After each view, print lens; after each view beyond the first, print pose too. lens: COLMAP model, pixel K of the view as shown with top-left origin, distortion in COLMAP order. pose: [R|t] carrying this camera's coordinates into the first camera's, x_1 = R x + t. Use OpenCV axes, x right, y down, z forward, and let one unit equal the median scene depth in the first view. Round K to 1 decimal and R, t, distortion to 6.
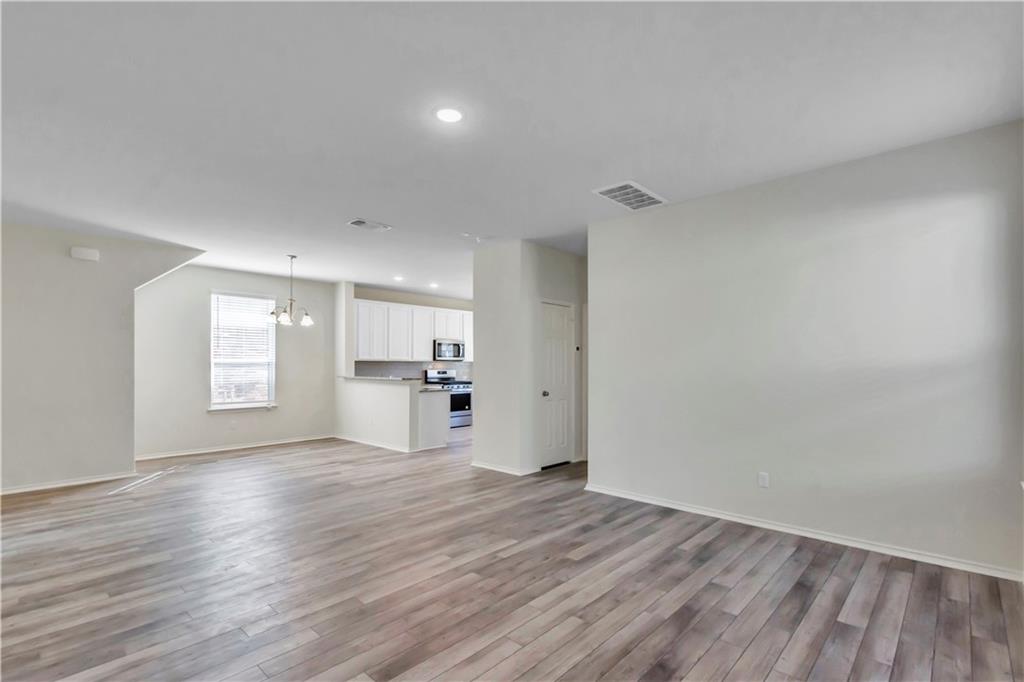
lens RADIAL K [[471.6, 0, 514.0], [0, 471.6, 352.5], [0, 0, 1]] dist [-0.002200, 0.000409]
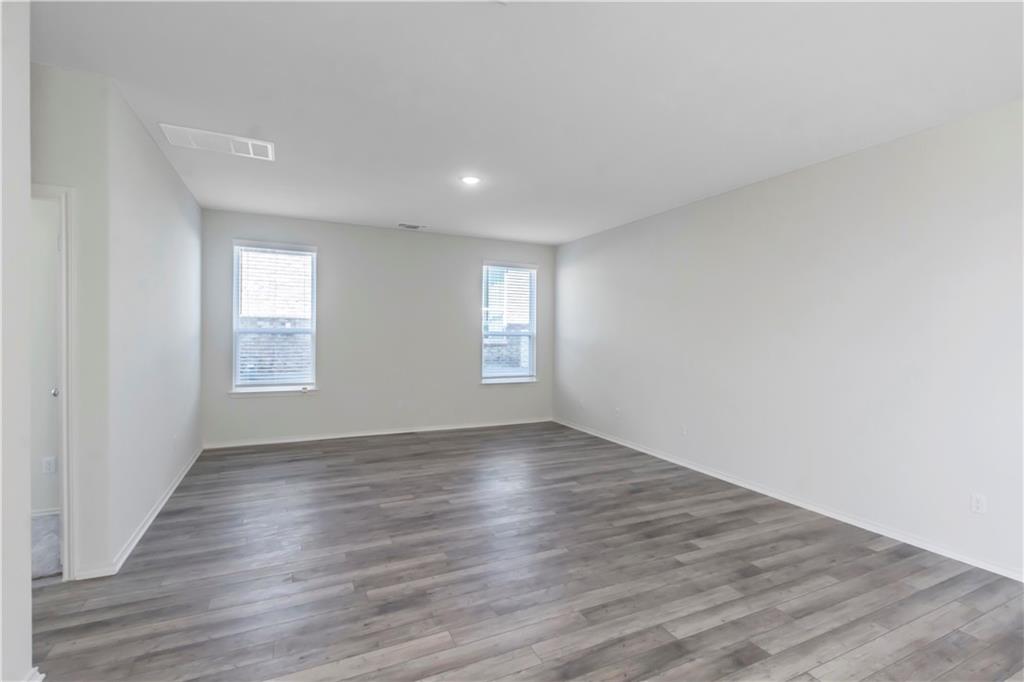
lens RADIAL K [[508.5, 0, 548.1], [0, 508.5, 332.2], [0, 0, 1]] dist [0.000307, -0.000881]
pose [[-0.953413, -0.009682, 0.301511, -0.701321], [-0.018620, 0.999468, -0.026783, 0.023475], [-0.301091, -0.031150, -0.953086, 1.982912]]
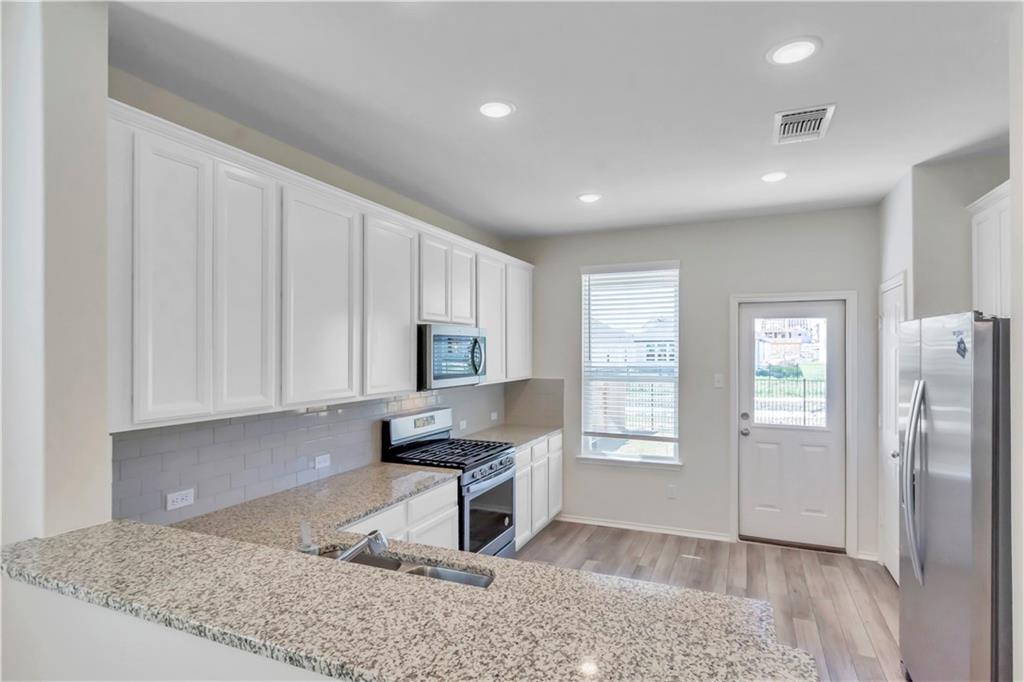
lens RADIAL K [[506.2, 0, 514.9], [0, 506.2, 345.7], [0, 0, 1]] dist [0.005003, 0.000393]
pose [[0.945311, -0.001970, 0.326164, -0.250255], [-0.002337, 0.999915, 0.012814, -0.019988], [-0.326161, -0.012875, 0.945226, 0.752399]]
